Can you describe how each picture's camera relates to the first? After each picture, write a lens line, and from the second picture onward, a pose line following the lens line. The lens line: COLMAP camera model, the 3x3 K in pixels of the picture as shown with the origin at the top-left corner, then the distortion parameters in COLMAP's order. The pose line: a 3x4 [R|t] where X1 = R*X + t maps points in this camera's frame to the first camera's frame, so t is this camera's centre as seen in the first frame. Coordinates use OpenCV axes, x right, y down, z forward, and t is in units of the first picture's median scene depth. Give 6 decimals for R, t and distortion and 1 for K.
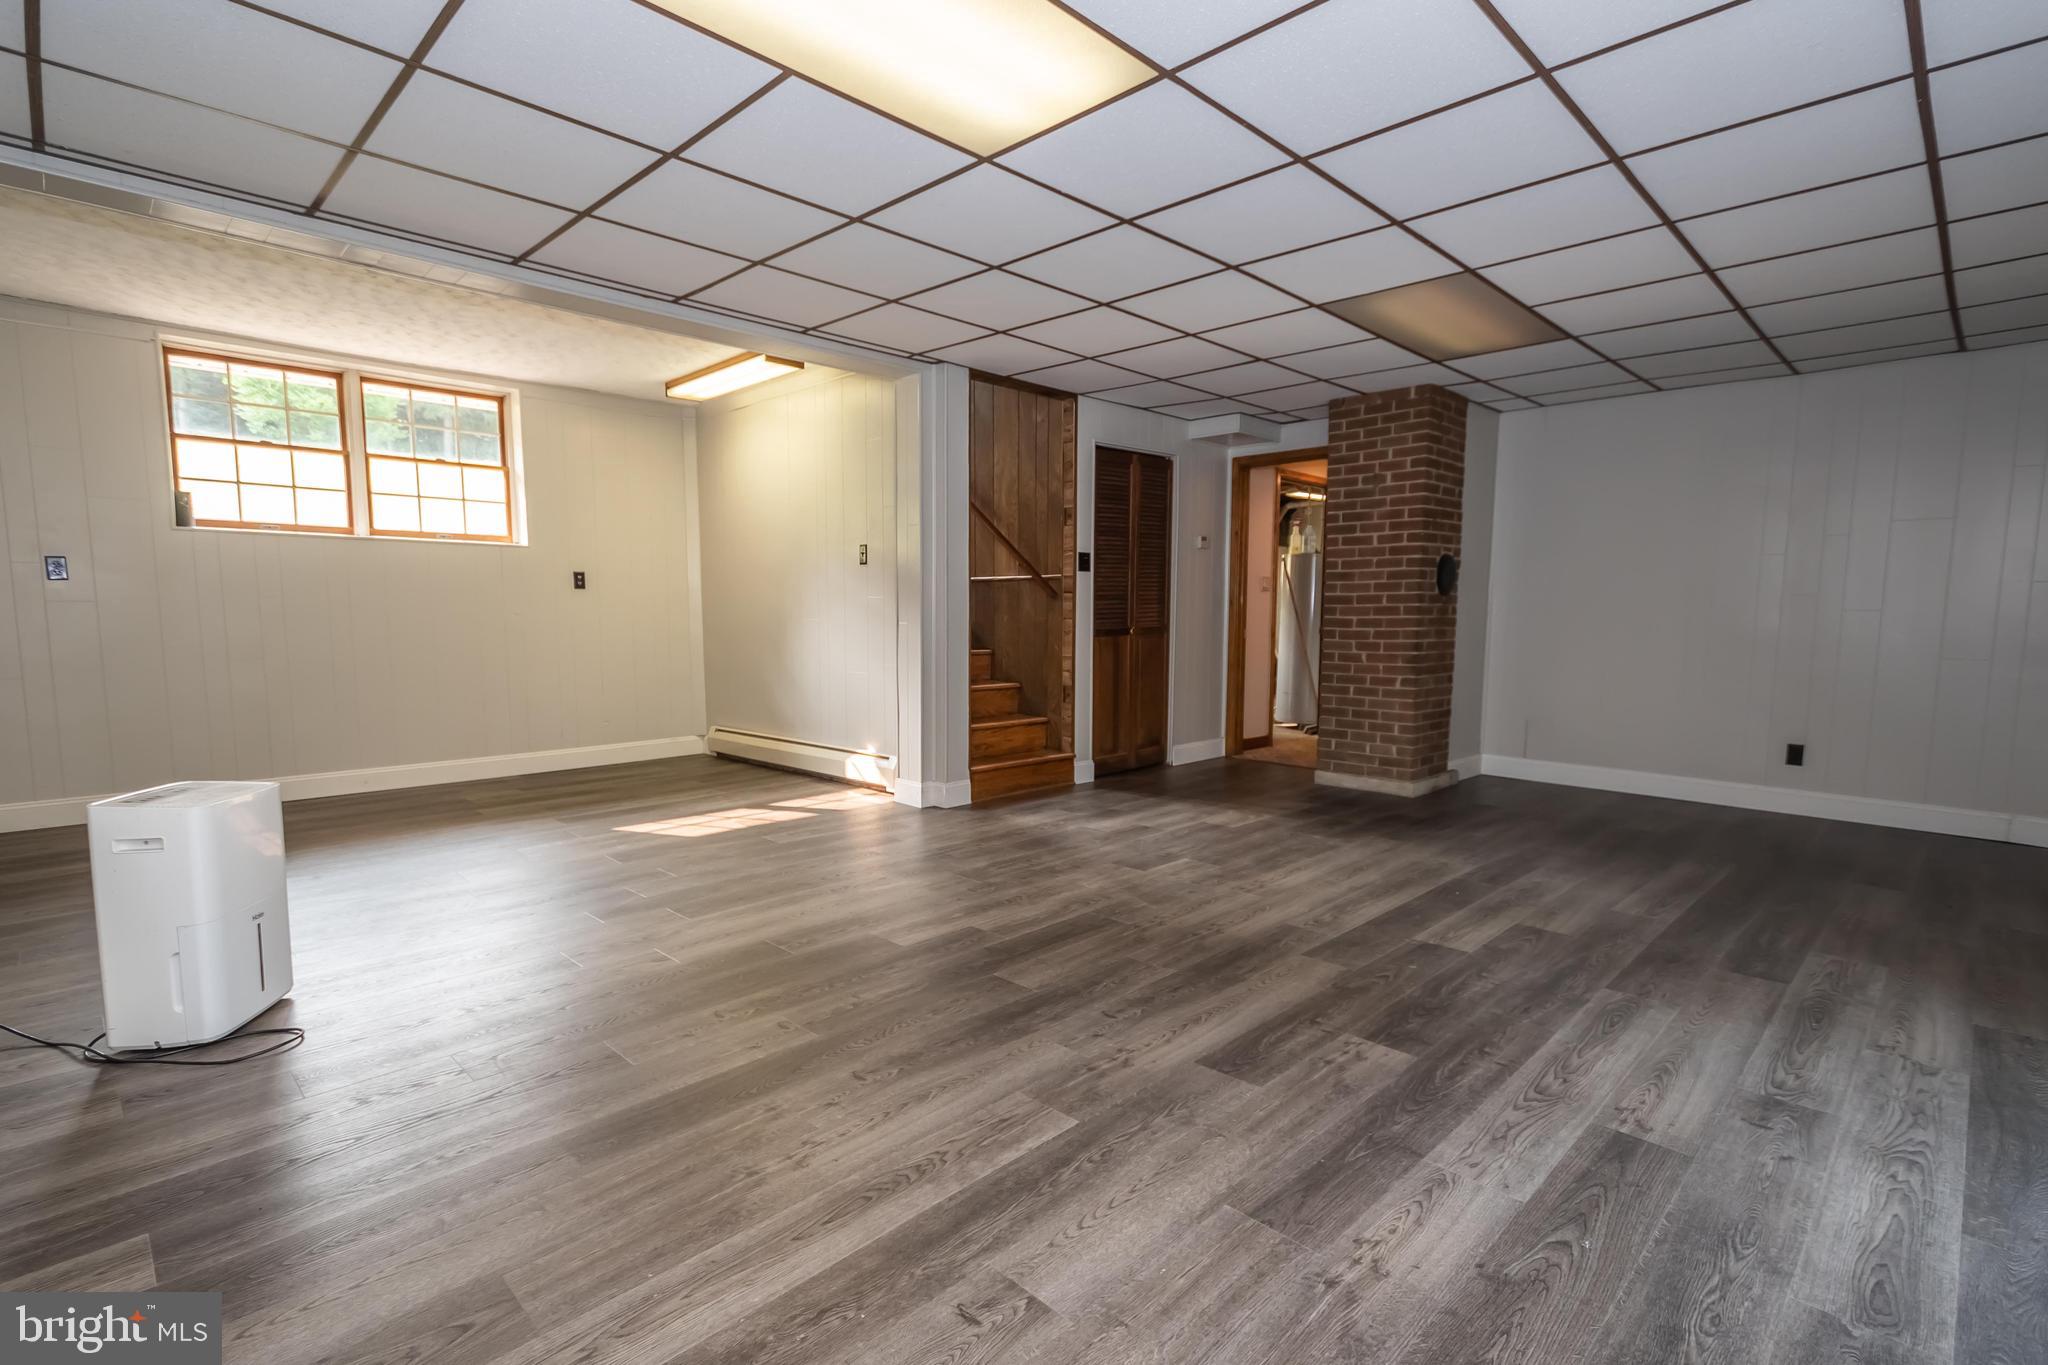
lens RADIAL K [[916.8, 0, 1029.9], [0, 916.8, 705.9], [0, 0, 1]] dist [0.008433, -0.000678]
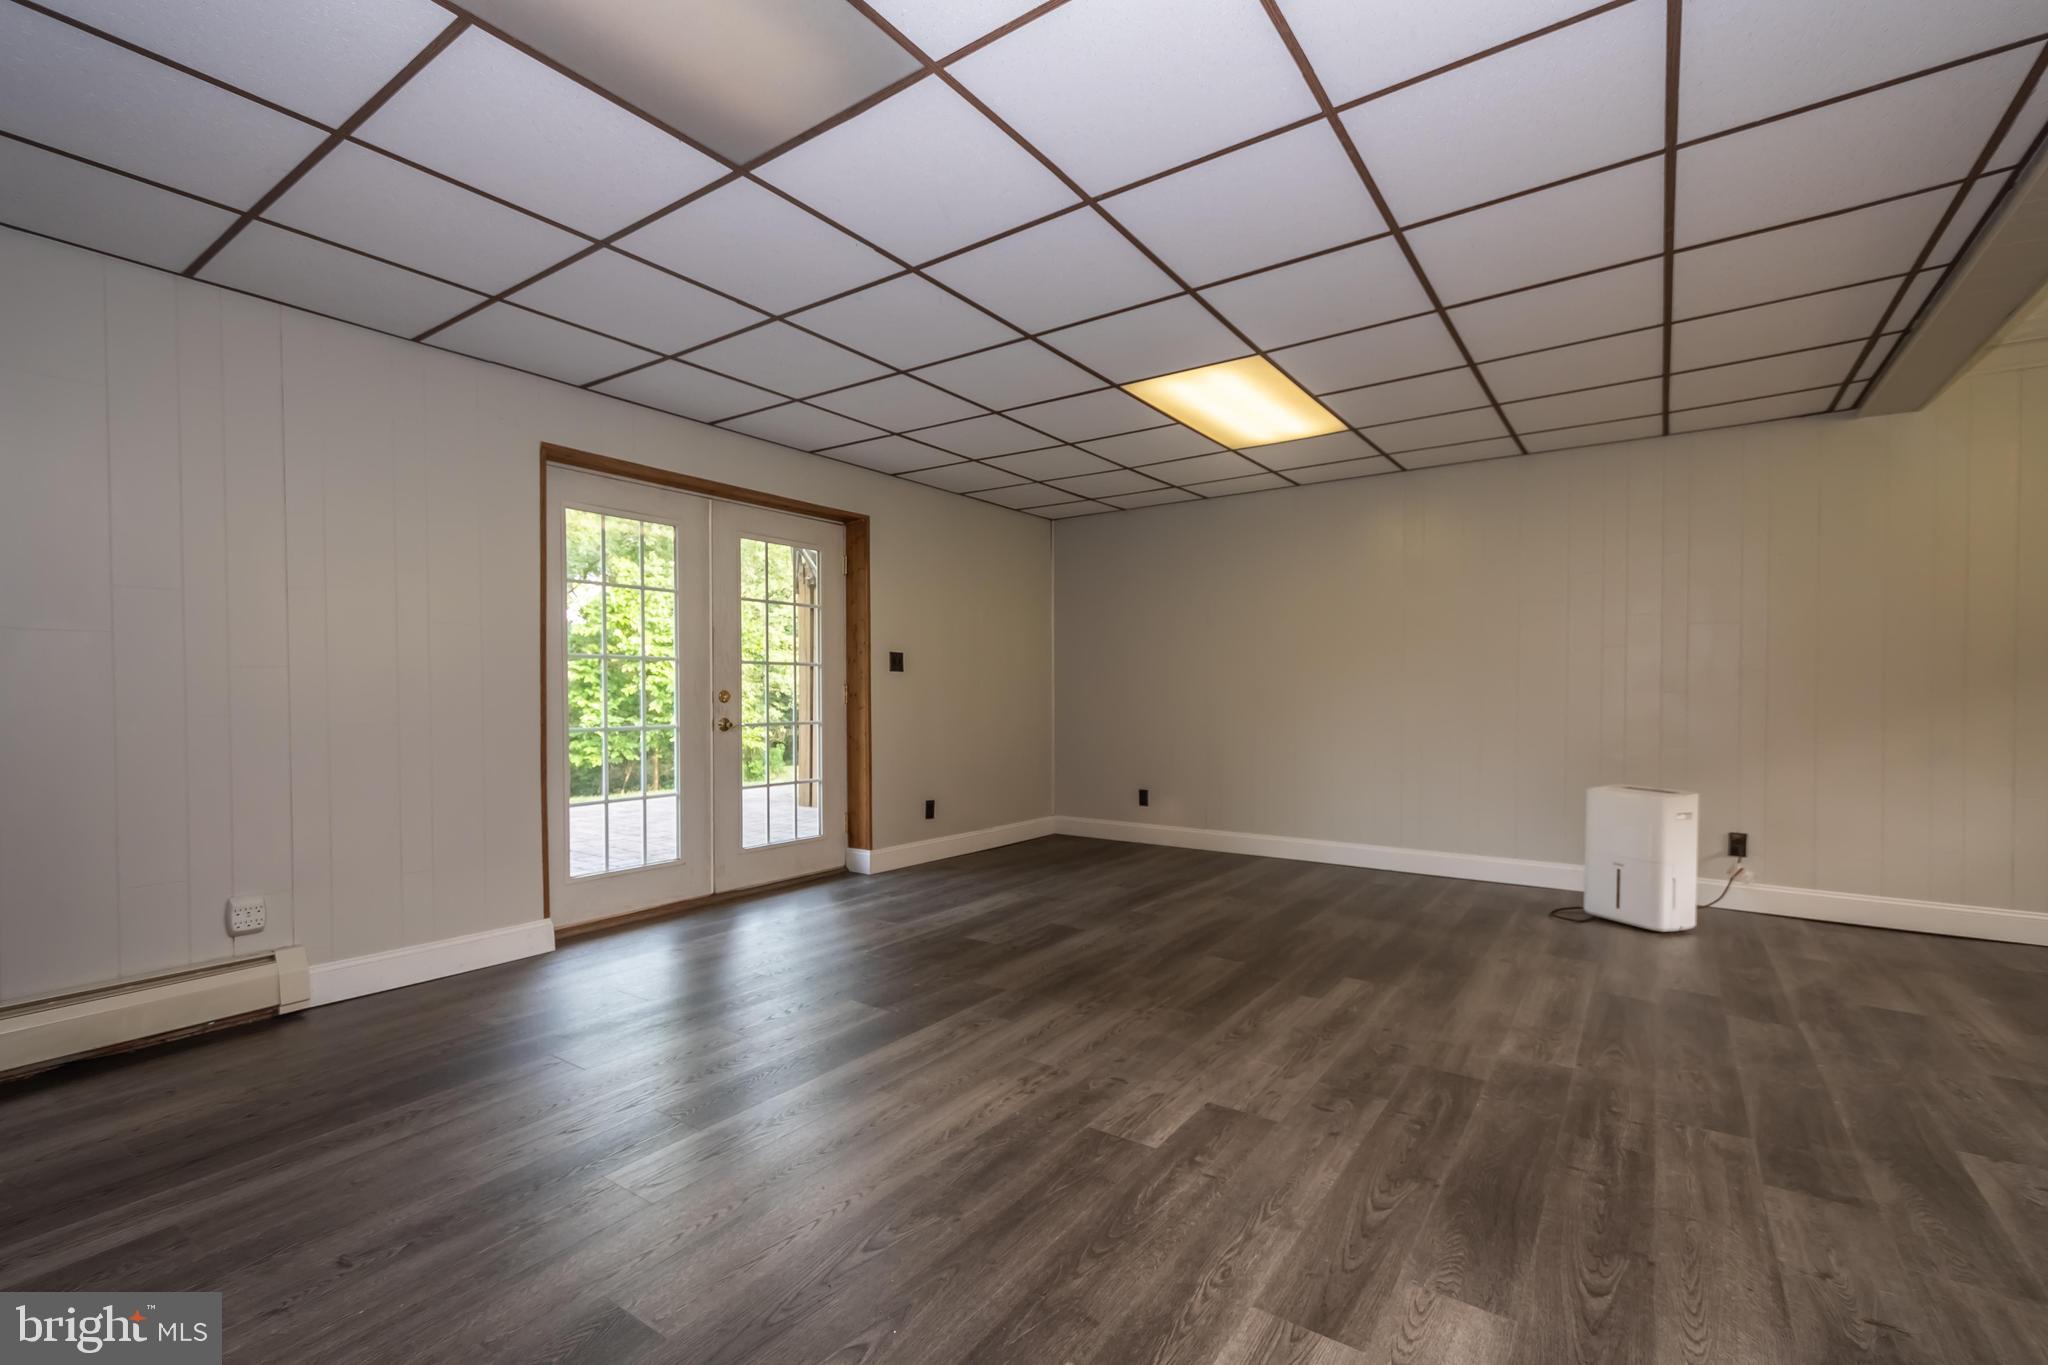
lens RADIAL K [[916.8, 0, 1029.9], [0, 916.8, 705.9], [0, 0, 1]] dist [0.008433, -0.000678]
pose [[-0.983550, -0.002937, -0.180613, 0.422669], [-0.024478, 0.992812, 0.117151, -0.183285], [0.178971, 0.119645, -0.976552, 1.849654]]
